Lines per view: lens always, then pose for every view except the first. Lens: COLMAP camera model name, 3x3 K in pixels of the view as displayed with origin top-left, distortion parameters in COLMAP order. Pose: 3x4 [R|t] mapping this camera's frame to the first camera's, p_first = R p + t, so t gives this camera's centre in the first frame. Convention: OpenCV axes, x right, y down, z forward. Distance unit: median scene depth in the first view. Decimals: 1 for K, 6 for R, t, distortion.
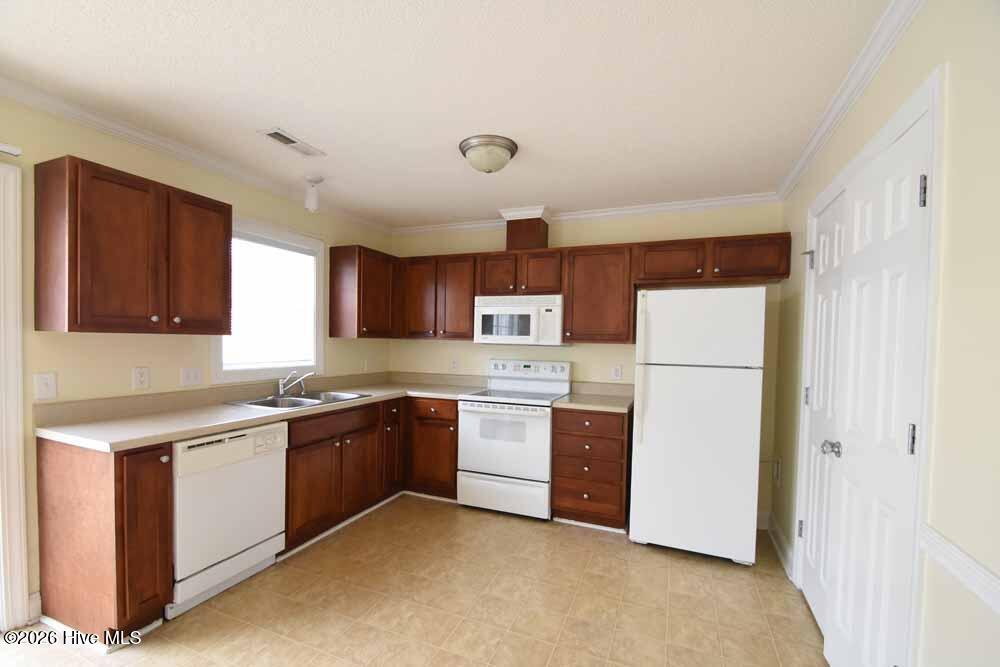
lens RADIAL K [[436.7, 0, 492.2], [0, 436.7, 353.2], [0, 0, 1]] dist [0.003001, -0.009479]
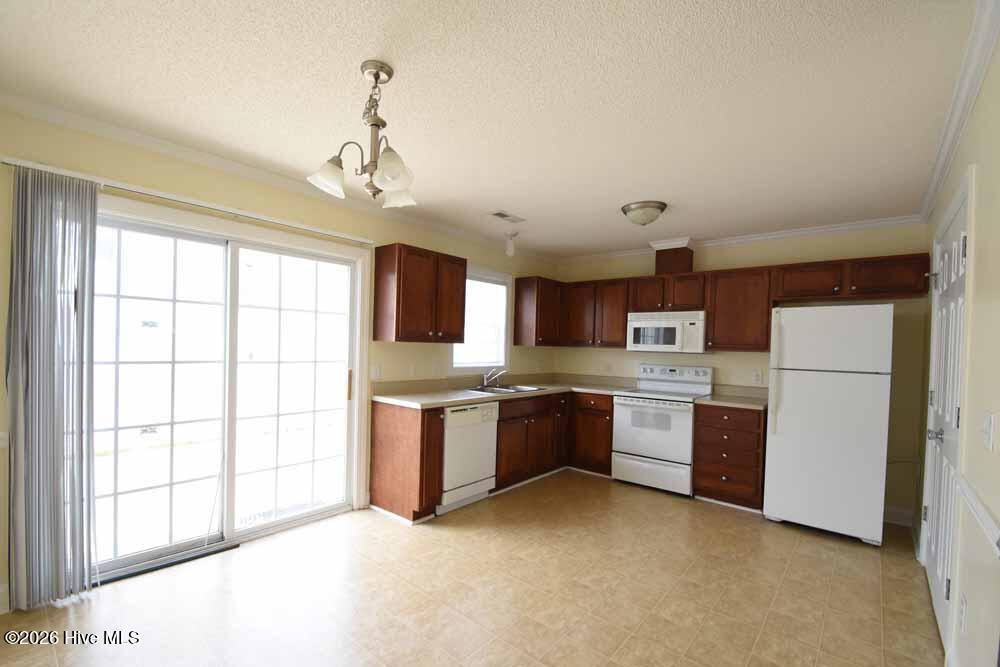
lens RADIAL K [[436.7, 0, 492.2], [0, 436.7, 353.2], [0, 0, 1]] dist [0.003001, -0.009479]
pose [[0.951456, 0.011182, -0.307581, -0.029048], [-0.016972, 0.999725, -0.016158, 0.013621], [0.307316, 0.020594, 0.951385, -0.369544]]
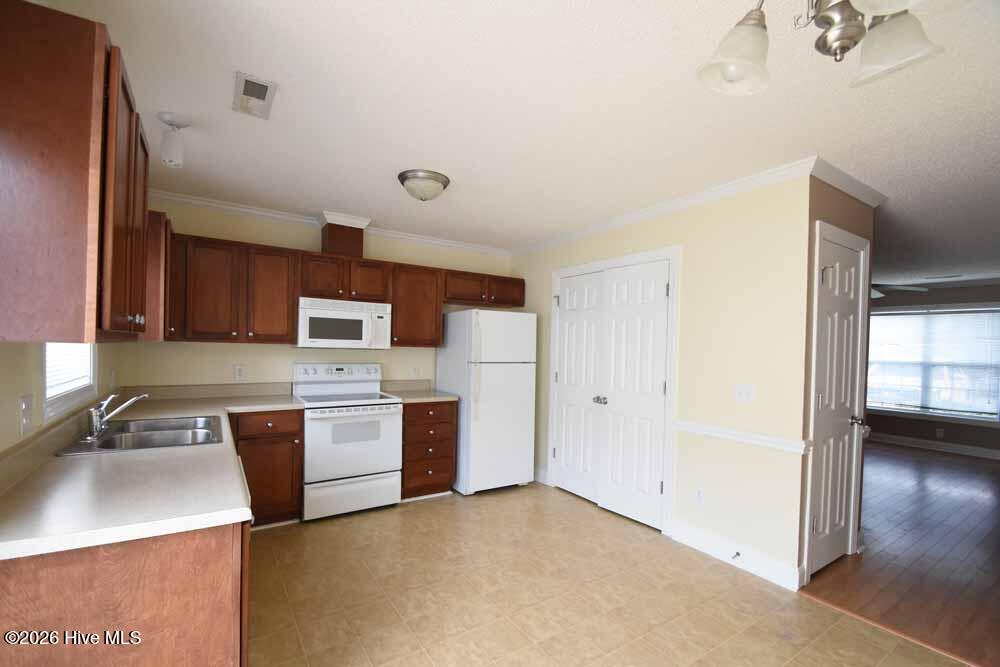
lens RADIAL K [[436.7, 0, 492.2], [0, 436.7, 353.2], [0, 0, 1]] dist [0.003001, -0.009479]
pose [[0.559326, -0.019256, 0.828724, -0.733348], [0.011839, 0.999814, 0.015242, -0.024633], [-0.828863, 0.001286, 0.559450, 0.177561]]
